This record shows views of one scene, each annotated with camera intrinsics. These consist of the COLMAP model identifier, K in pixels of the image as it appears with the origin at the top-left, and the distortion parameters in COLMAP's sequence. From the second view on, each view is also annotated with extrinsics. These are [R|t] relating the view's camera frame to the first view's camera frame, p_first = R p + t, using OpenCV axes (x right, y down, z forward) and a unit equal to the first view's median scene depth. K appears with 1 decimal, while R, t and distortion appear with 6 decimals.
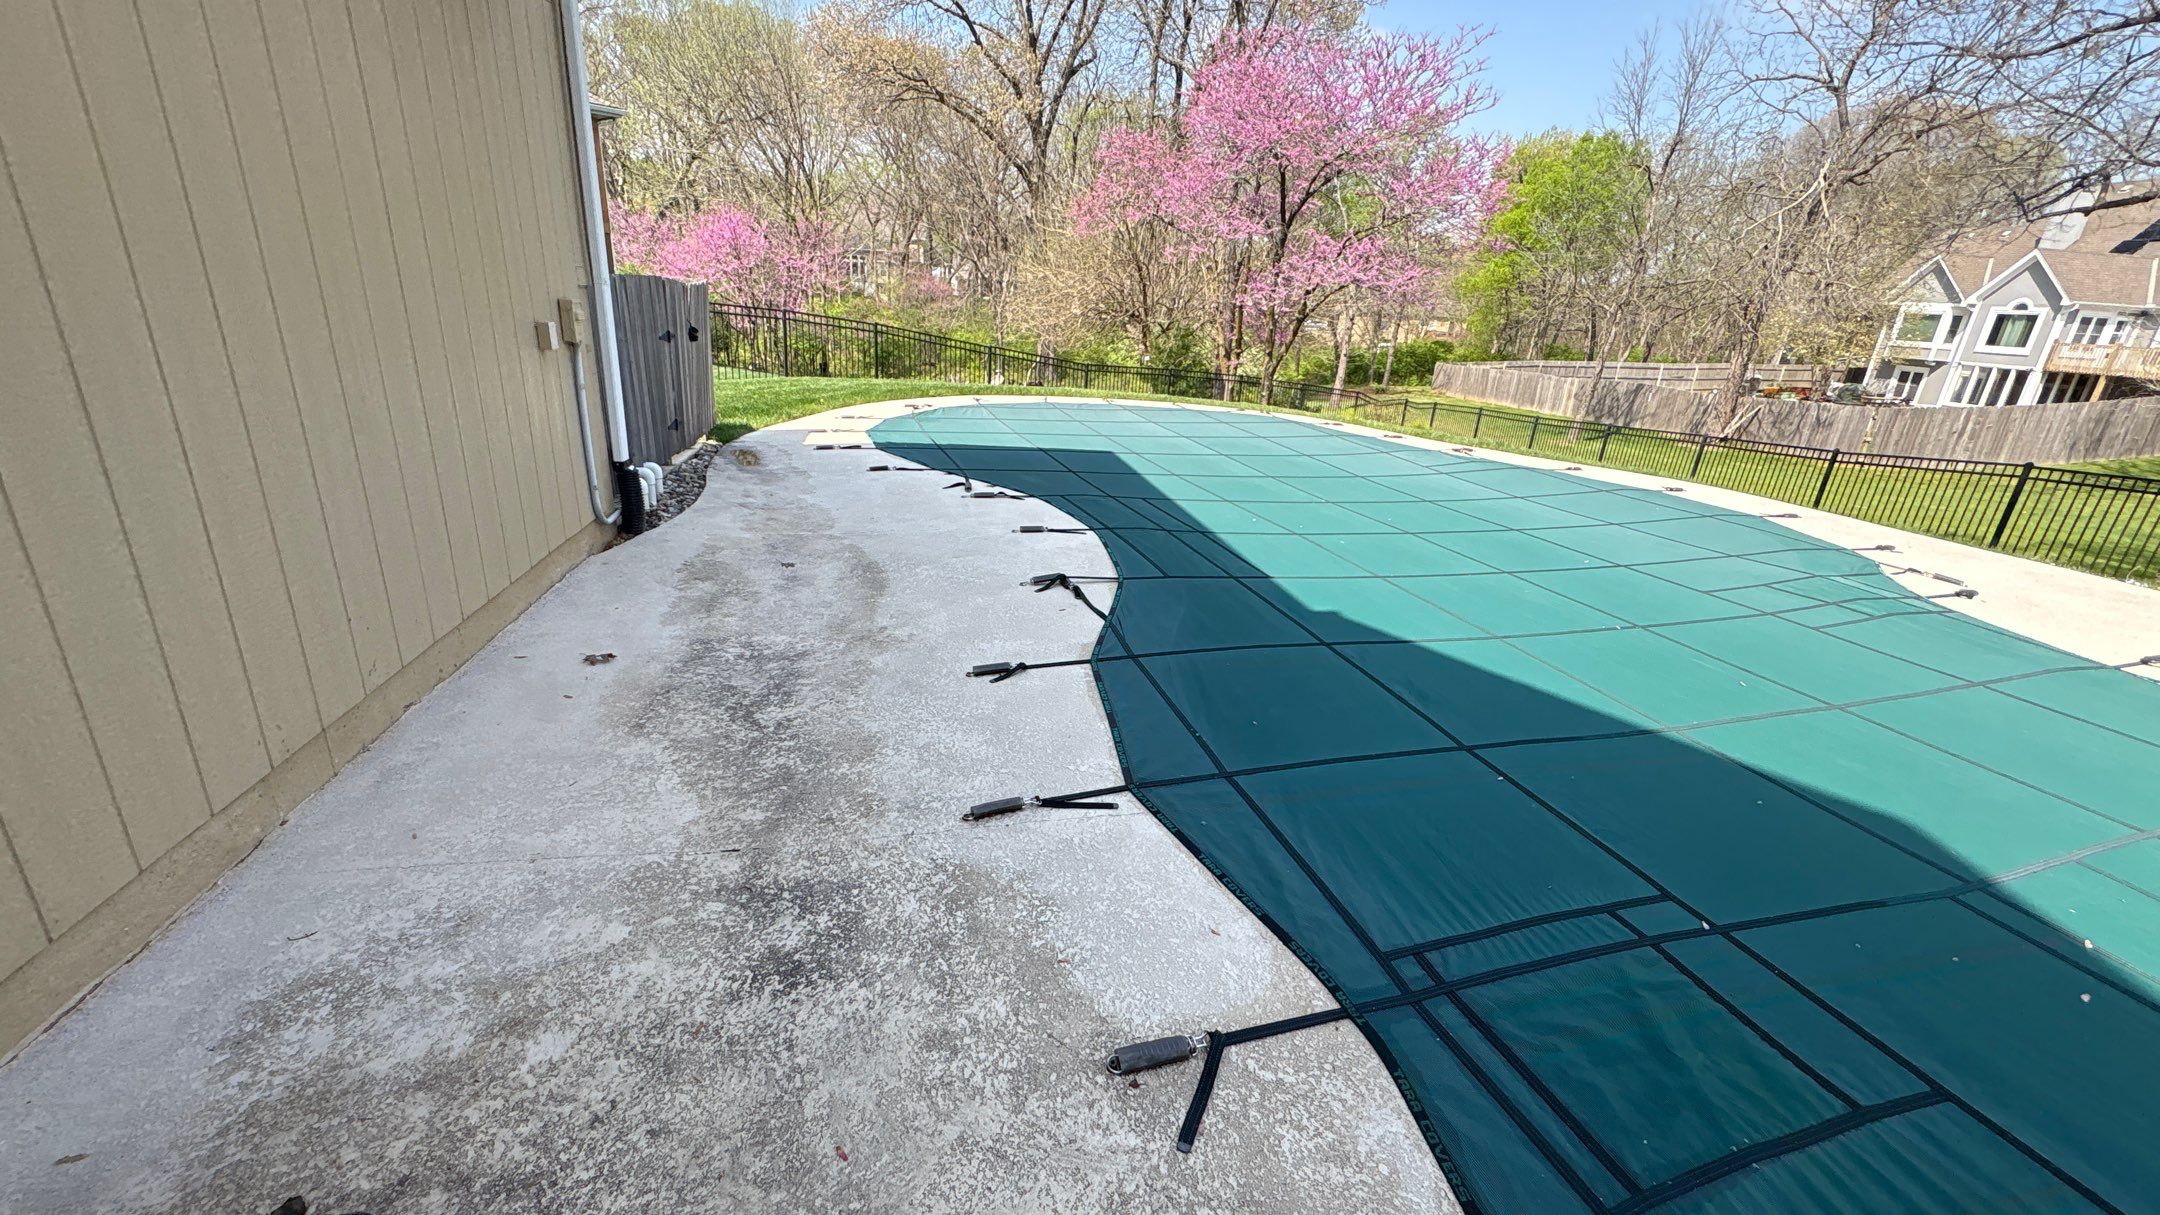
lens RADIAL K [[859.2, 0, 1079.8], [0, 859.2, 605.3], [0, 0, 1]] dist [0.001185, -0.000318]
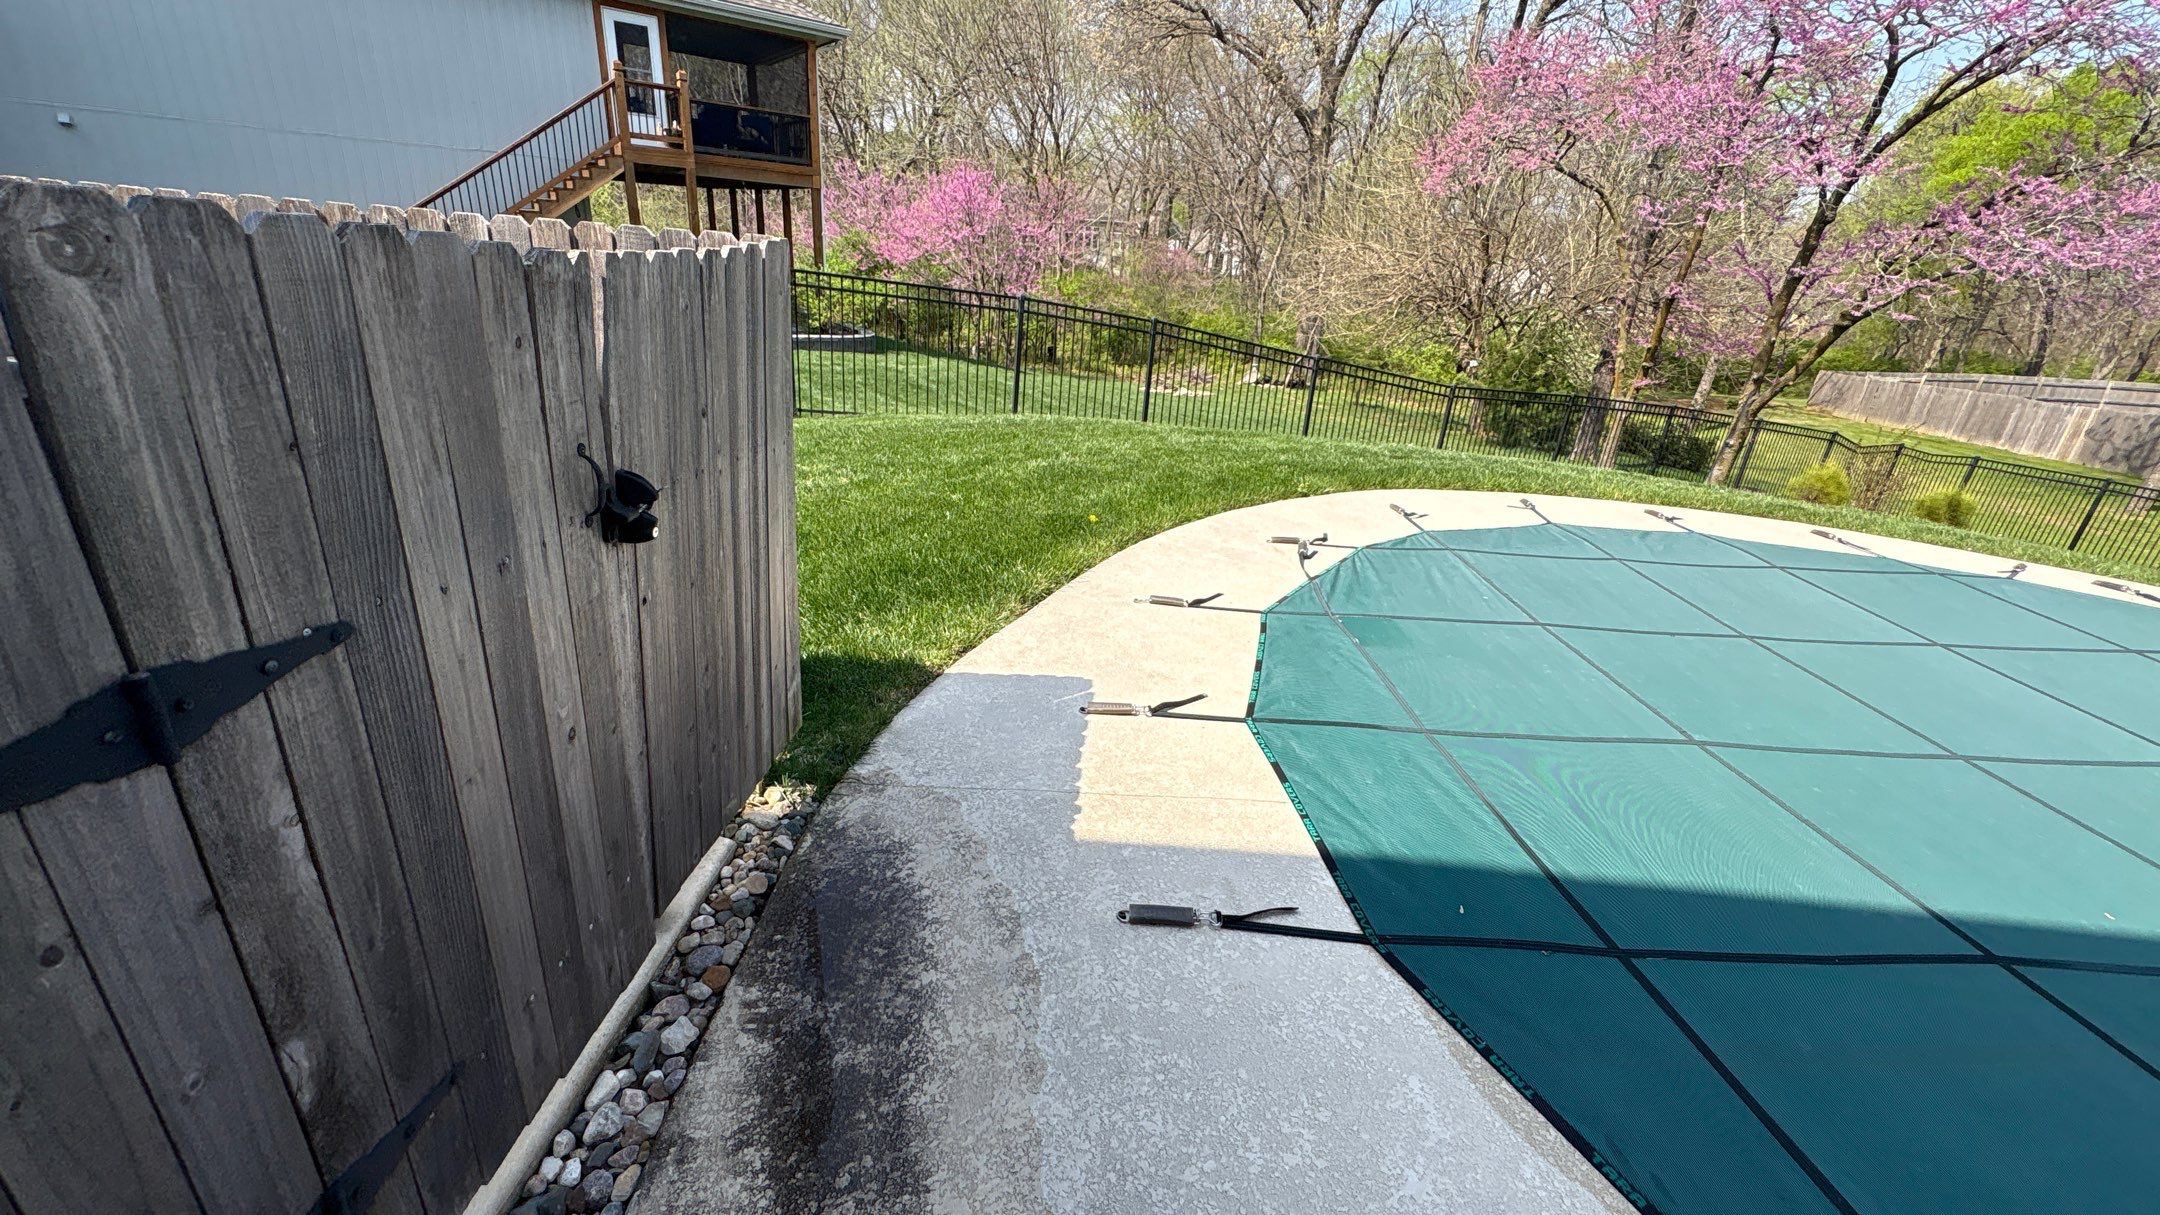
lens RADIAL K [[859.2, 0, 1068.9], [0, 859.2, 612.9], [0, 0, 1]] dist [0.001185, -0.000318]
pose [[0.967916, 0.107494, -0.227122, -0.366406], [-0.099776, 0.993981, 0.045228, -0.372944], [0.230617, -0.021115, 0.972816, 0.996673]]
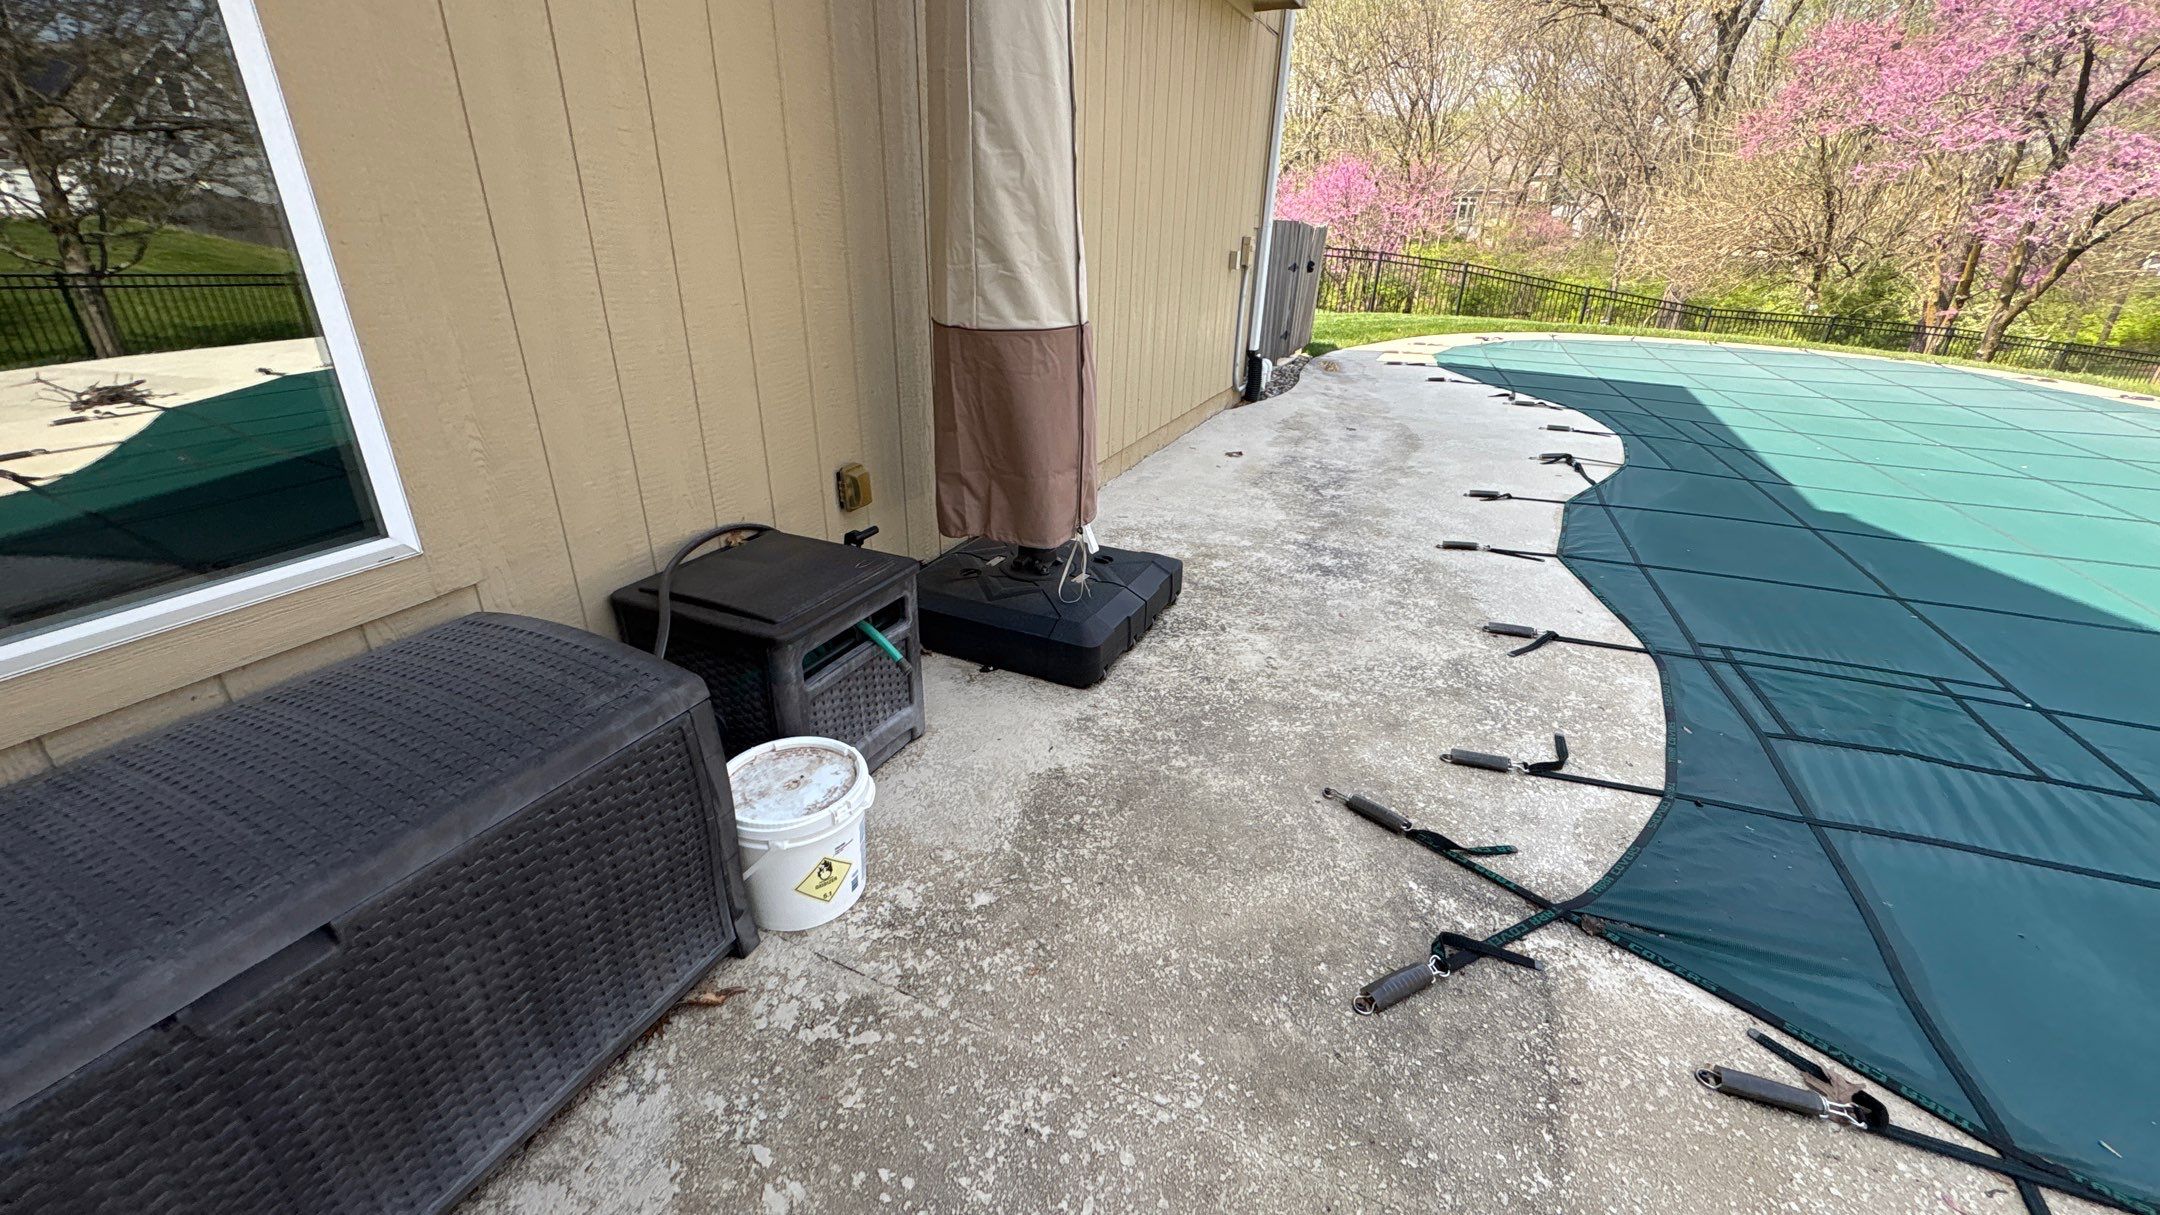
lens RADIAL K [[859.2, 0, 1082.2], [0, 859.2, 607.1], [0, 0, 1]] dist [0.001185, -0.000318]
pose [[0.811942, 0.203876, -0.546978, 0.100223], [-0.174170, 0.978956, 0.106348, 0.129372], [0.557150, 0.008919, 0.830364, -0.313048]]
